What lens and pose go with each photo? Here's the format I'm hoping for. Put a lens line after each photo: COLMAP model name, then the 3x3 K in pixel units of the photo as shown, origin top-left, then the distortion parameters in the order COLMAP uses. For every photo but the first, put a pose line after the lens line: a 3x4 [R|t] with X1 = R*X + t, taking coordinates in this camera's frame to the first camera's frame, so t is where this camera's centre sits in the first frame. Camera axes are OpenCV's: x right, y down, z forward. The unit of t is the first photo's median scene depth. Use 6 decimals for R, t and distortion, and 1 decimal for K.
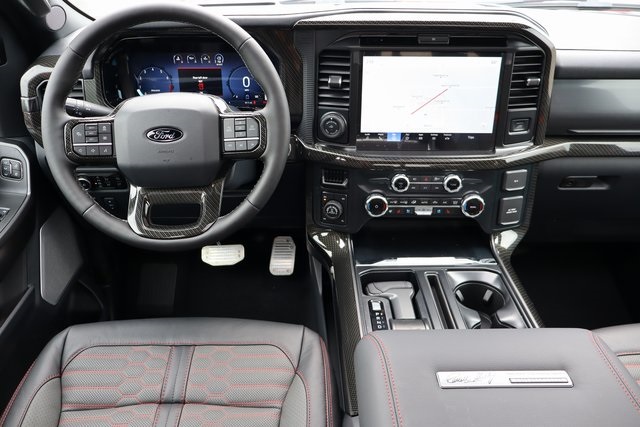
lens RADIAL K [[534.6, 0, 320.0], [0, 534.6, 213.5], [0, 0, 1]] dist [-0.006420, 0.016485]
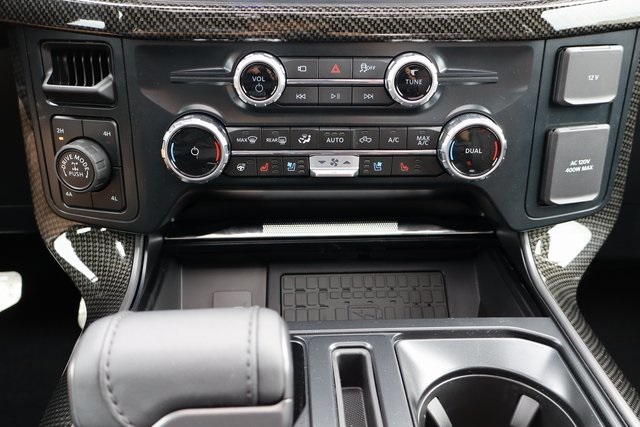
lens RADIAL K [[601.0, 0, 320.0], [0, 601.0, 213.5], [0, 0, 1]] dist [0.003379, 0.007649]
pose [[0.999699, -0.010987, 0.021939, 0.178538], [0.011930, 0.998990, -0.043325, 0.044918], [-0.021441, 0.043574, 0.998820, 0.616358]]
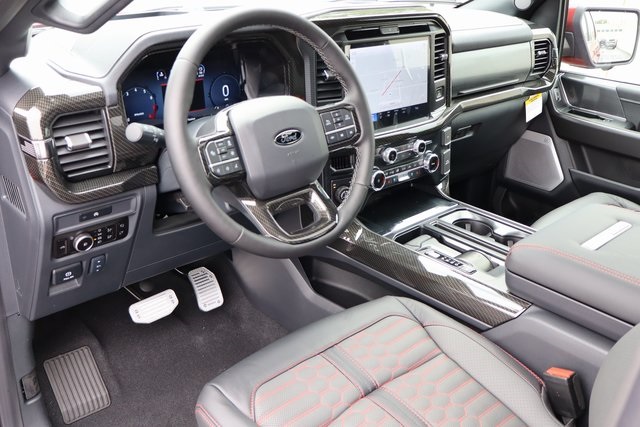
lens RADIAL K [[640.6, 0, 320.0], [0, 640.6, 213.5], [0, 0, 1]] dist [0.004865, 0.001120]
pose [[0.734331, -0.249431, 0.631302, -0.843482], [0.296462, 0.954499, 0.032282, -0.027300], [-0.610629, 0.163451, 0.774865, 0.056505]]
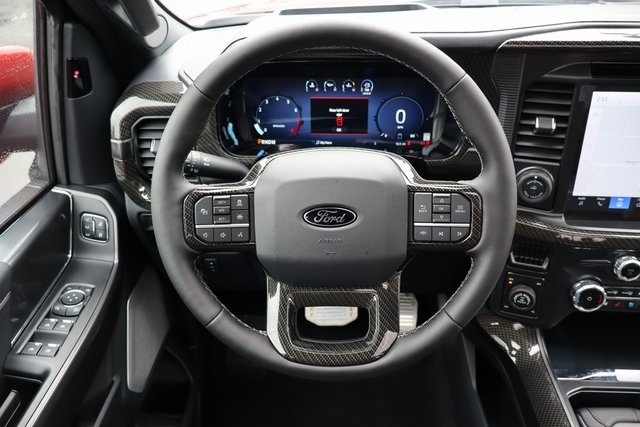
lens RADIAL K [[534.6, 0, 320.0], [0, 534.6, 213.5], [0, 0, 1]] dist [-0.006420, 0.016485]
pose [[0.997379, 0.025881, -0.067567, -0.210256], [-0.024056, 0.999327, 0.027692, -0.138754], [0.068239, -0.025994, 0.997330, 0.265141]]
